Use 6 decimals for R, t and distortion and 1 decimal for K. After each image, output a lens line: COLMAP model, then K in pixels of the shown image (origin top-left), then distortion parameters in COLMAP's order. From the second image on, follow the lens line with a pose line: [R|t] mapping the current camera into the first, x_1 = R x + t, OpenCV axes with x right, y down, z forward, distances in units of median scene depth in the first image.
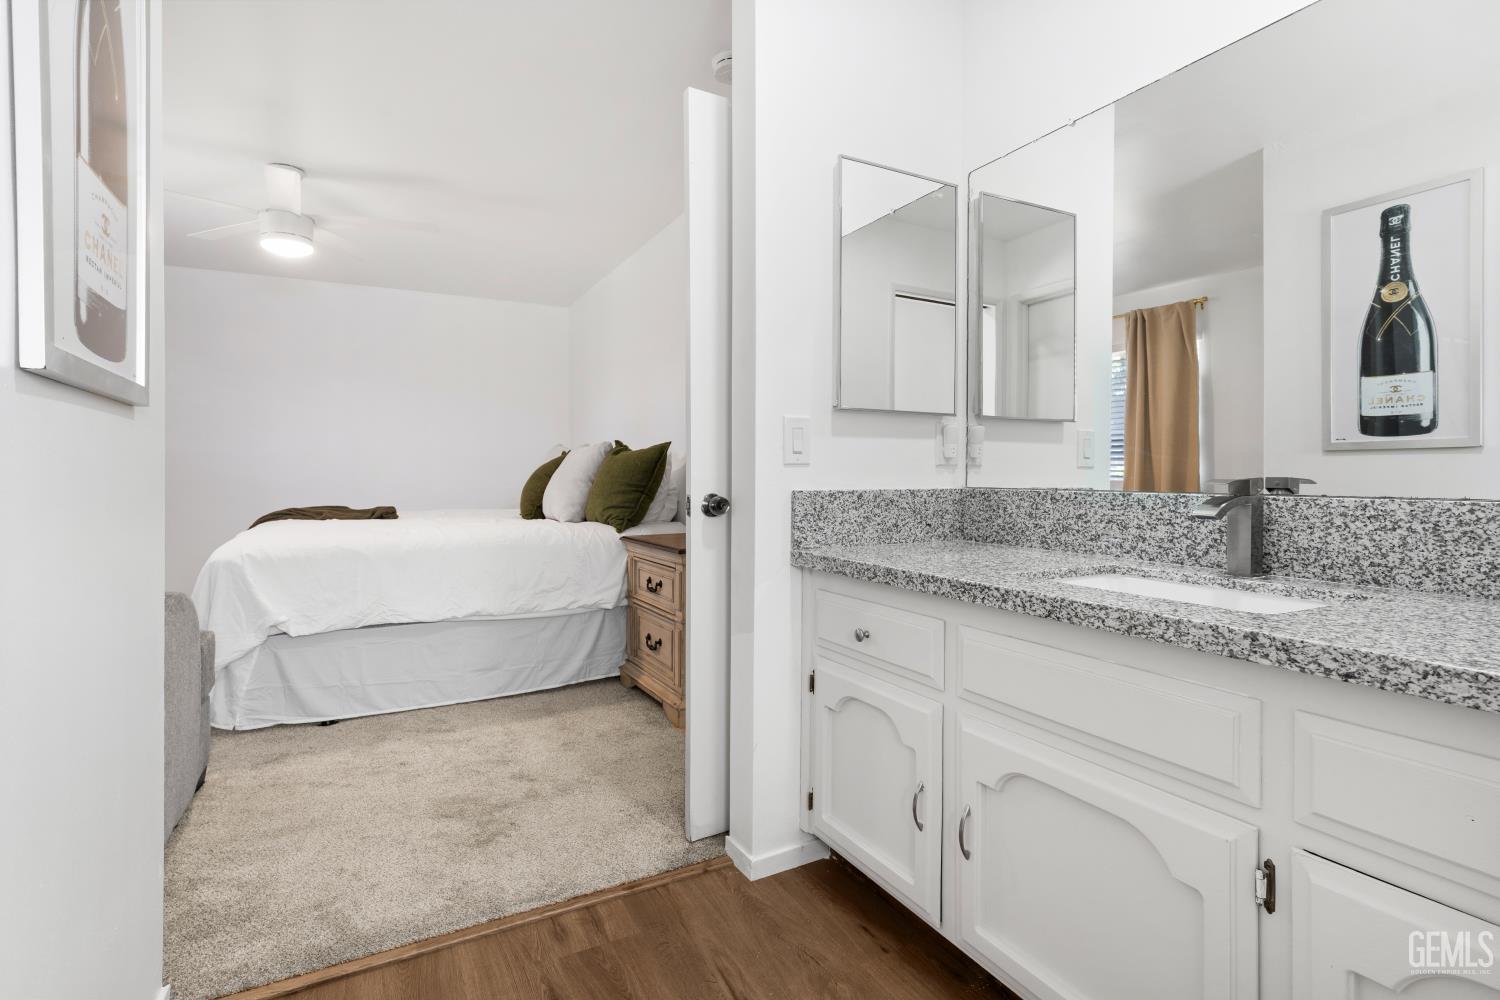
lens RADIAL K [[723.6, 0, 753.4], [0, 723.6, 483.5], [0, 0, 1]] dist [-0.000431, -0.000010]
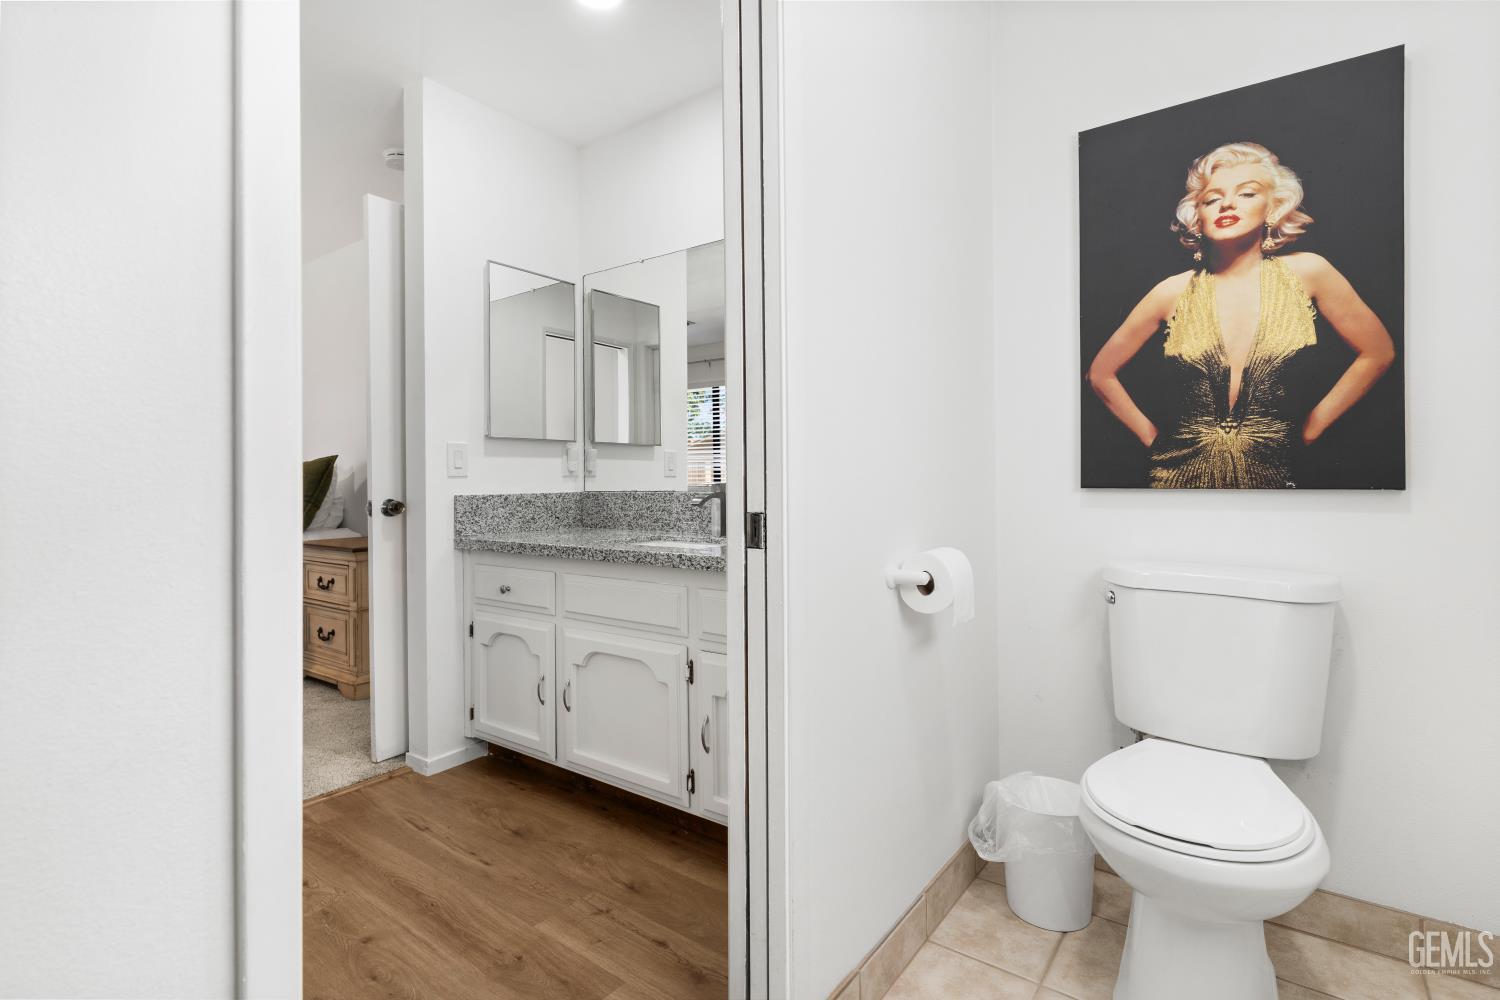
lens RADIAL K [[719.7, 0, 754.5], [0, 719.7, 484.0], [0, 0, 1]] dist [-0.019916, -0.000033]
pose [[0.903237, -0.011914, 0.428976, -0.016624], [0.015260, 0.999874, -0.004360, 0.002633], [-0.428870, 0.010484, 0.903306, -0.487781]]
